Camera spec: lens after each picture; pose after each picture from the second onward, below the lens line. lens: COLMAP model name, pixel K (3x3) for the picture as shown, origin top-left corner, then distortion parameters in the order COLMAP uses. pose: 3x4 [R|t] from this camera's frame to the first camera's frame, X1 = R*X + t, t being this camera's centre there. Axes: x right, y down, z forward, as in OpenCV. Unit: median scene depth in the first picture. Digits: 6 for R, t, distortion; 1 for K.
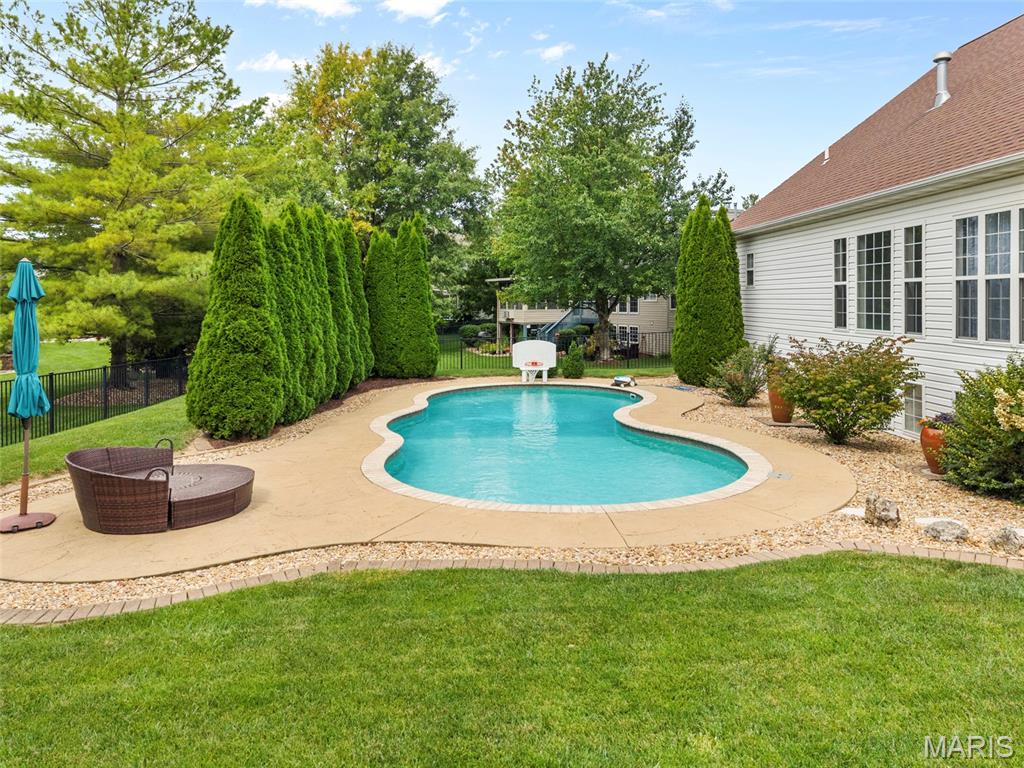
lens RADIAL K [[711.3, 0, 513.1], [0, 711.3, 299.7], [0, 0, 1]] dist [-0.006185, -0.001418]
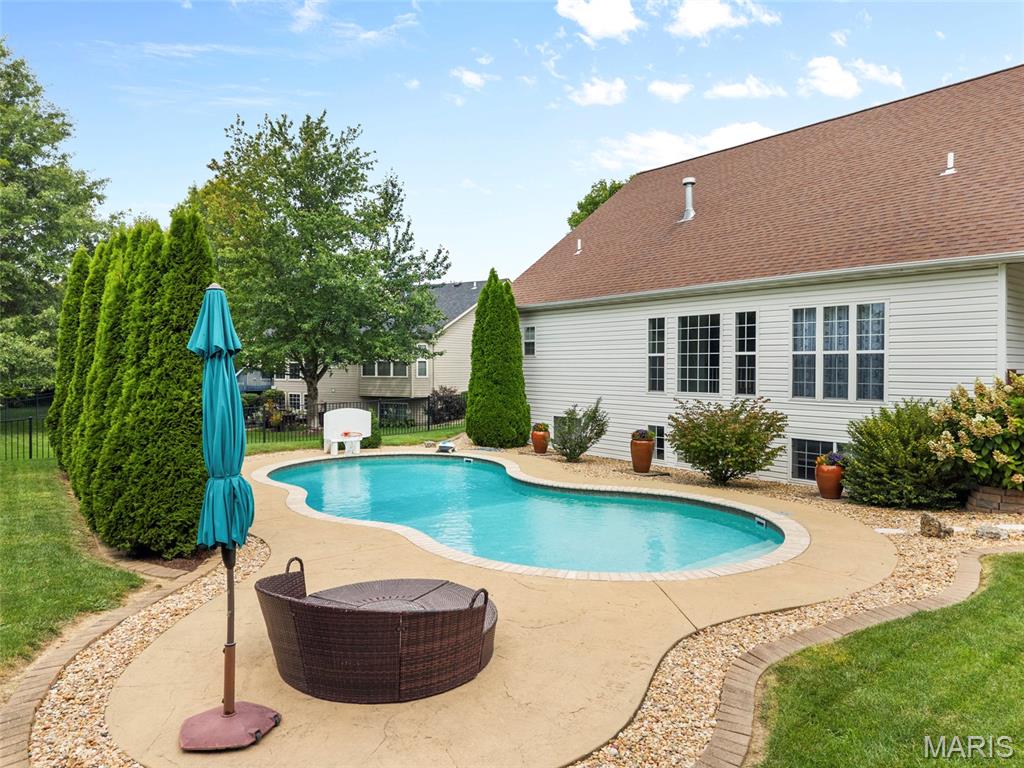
lens RADIAL K [[709.0, 0, 506.3], [0, 709.0, 339.9], [0, 0, 1]] dist [0.104658, -0.142284]
pose [[0.811370, 0.040536, 0.583125, -0.447467], [-0.014439, 0.998678, -0.049332, 0.014776], [-0.584354, 0.031607, 0.810883, 0.163467]]
